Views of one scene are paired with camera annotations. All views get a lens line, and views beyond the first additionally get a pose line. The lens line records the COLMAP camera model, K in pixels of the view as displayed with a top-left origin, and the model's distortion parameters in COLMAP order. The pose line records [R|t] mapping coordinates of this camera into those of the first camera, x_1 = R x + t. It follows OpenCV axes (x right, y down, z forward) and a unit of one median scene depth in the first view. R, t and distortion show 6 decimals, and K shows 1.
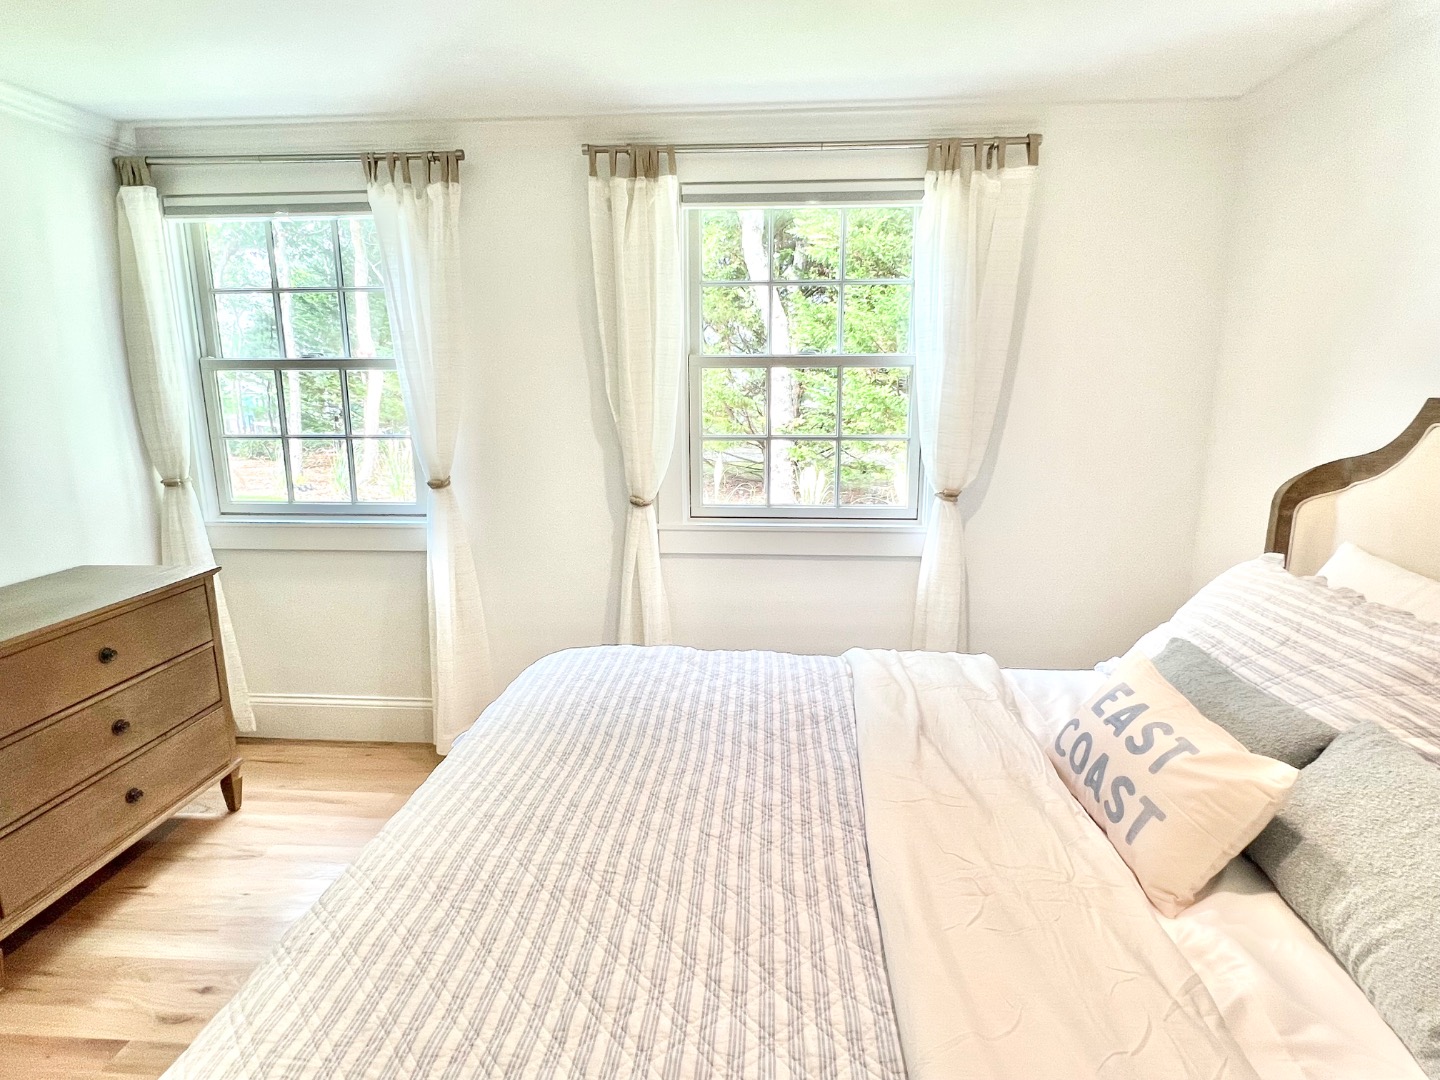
lens RADIAL K [[802.4, 0, 720.0], [0, 802.4, 540.0], [0, 0, 1]] dist [-0.000709, 0.000587]
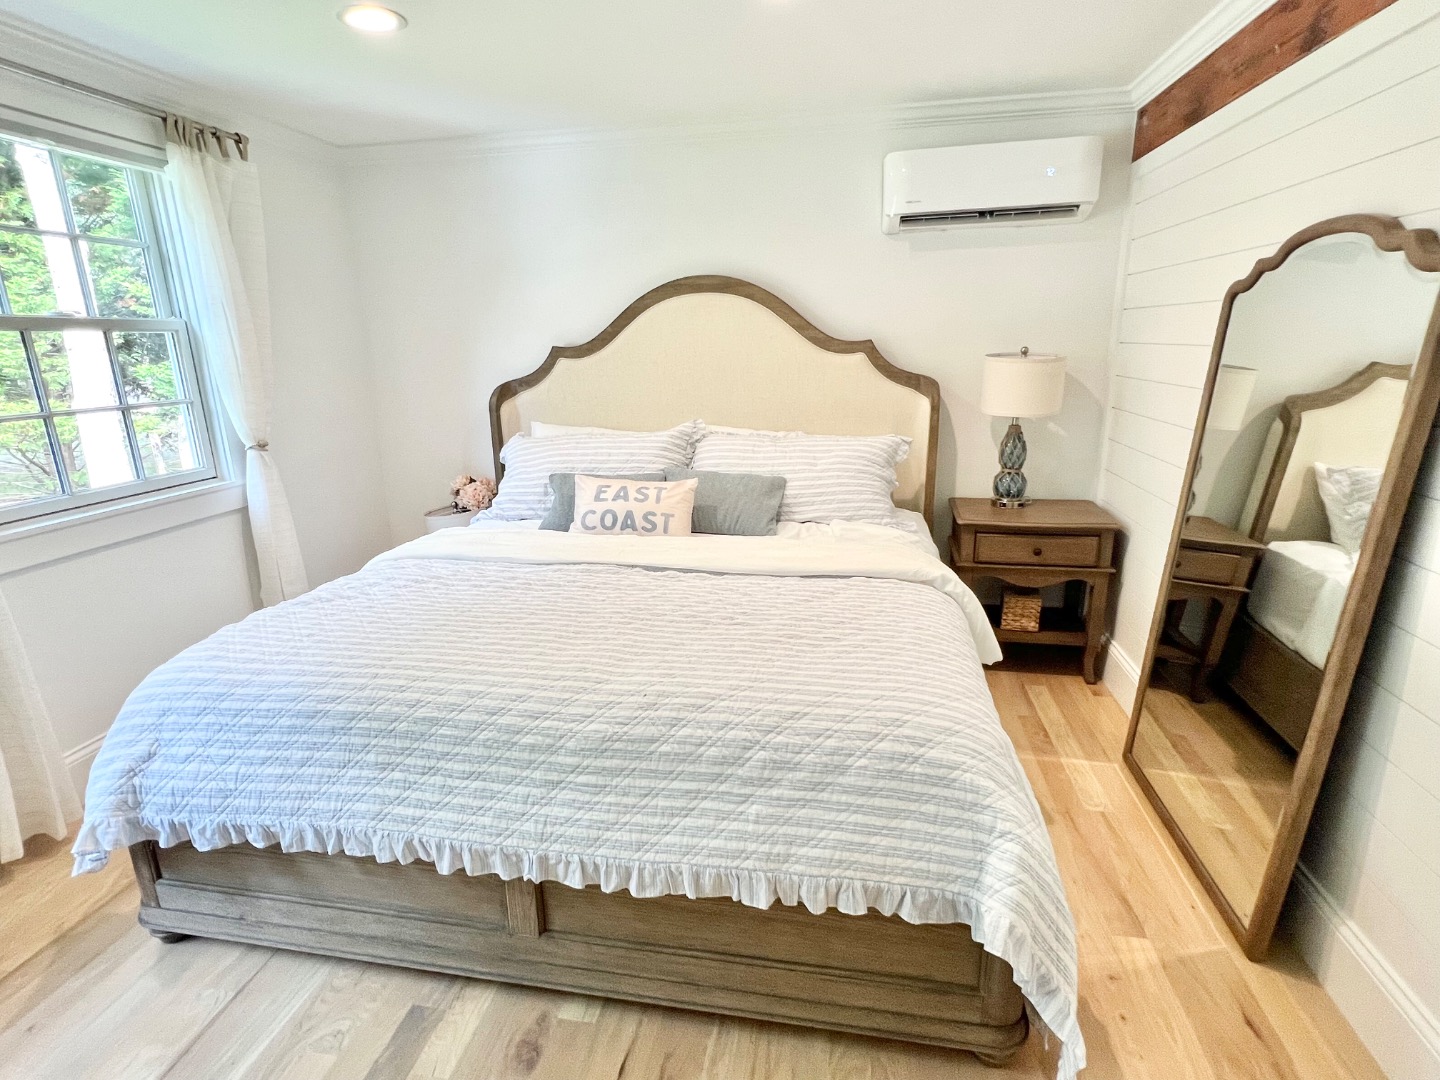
lens RADIAL K [[728.1, 0, 720.0], [0, 728.1, 540.0], [0, 0, 1]] dist [-0.020183, 0.018166]
pose [[0.109431, -0.262719, 0.958647, -0.695877], [0.215519, 0.947767, 0.235135, -0.031696], [-0.970349, 0.180875, 0.160336, 0.234075]]
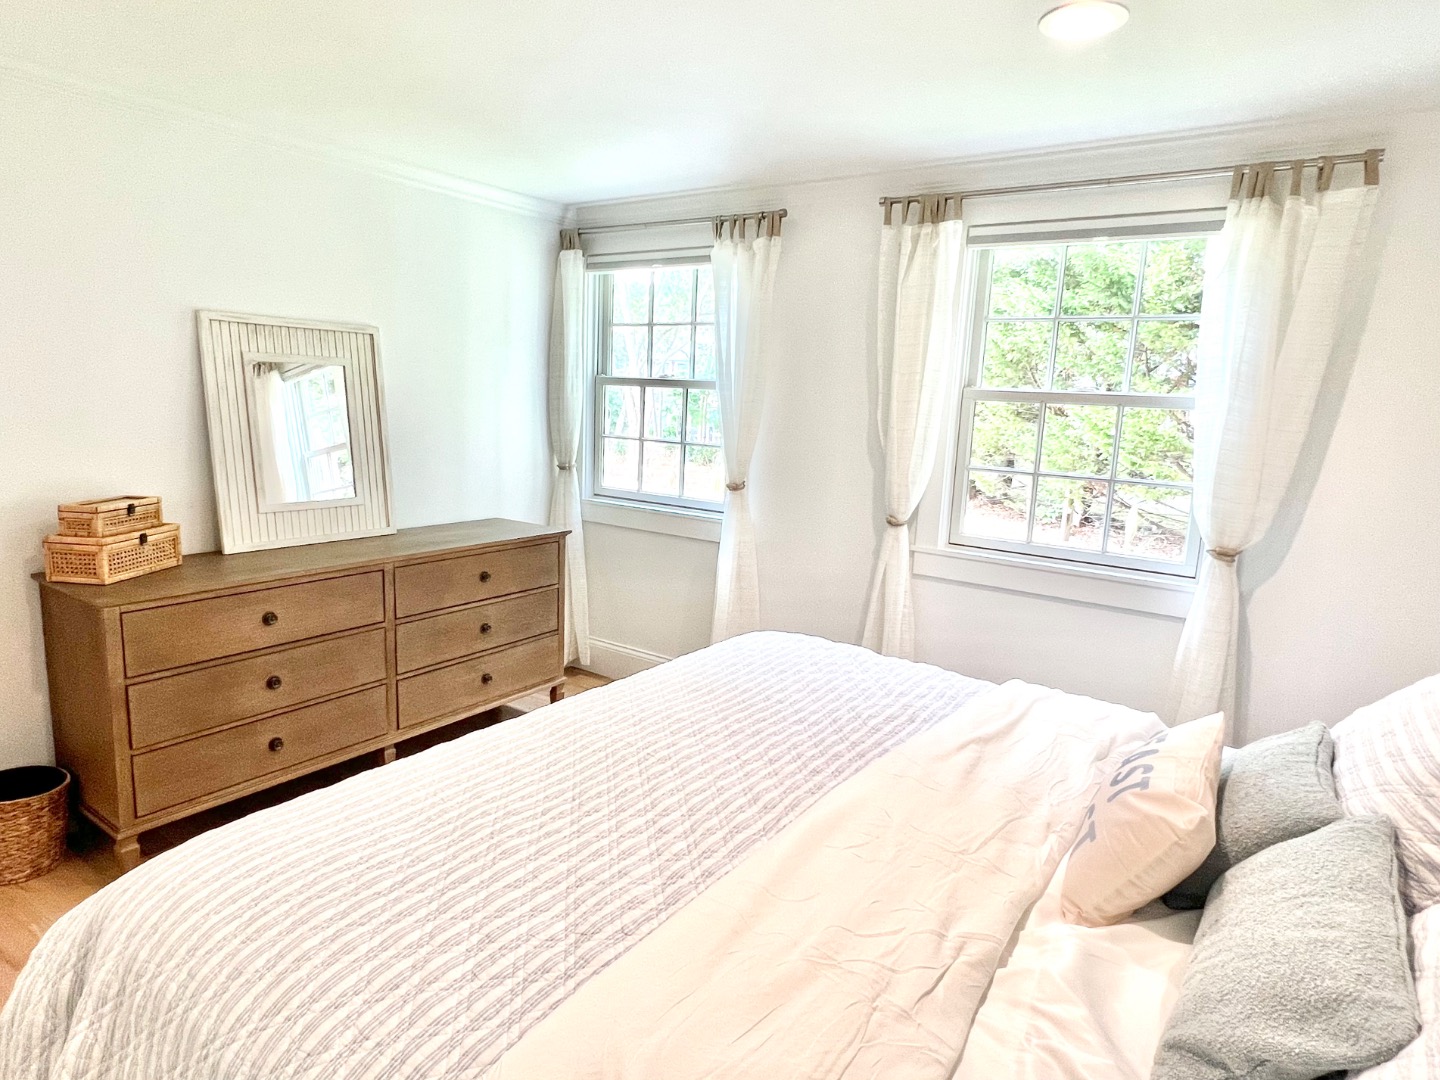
lens RADIAL K [[860.1, 0, 720.0], [0, 860.1, 540.0], [0, 0, 1]] dist [0.002088, 0.000349]
pose [[0.856964, 0.127994, -0.499230, 0.293223], [-0.149680, 0.988729, -0.003443, 0.016381], [0.493162, 0.077675, 0.866463, -0.111517]]
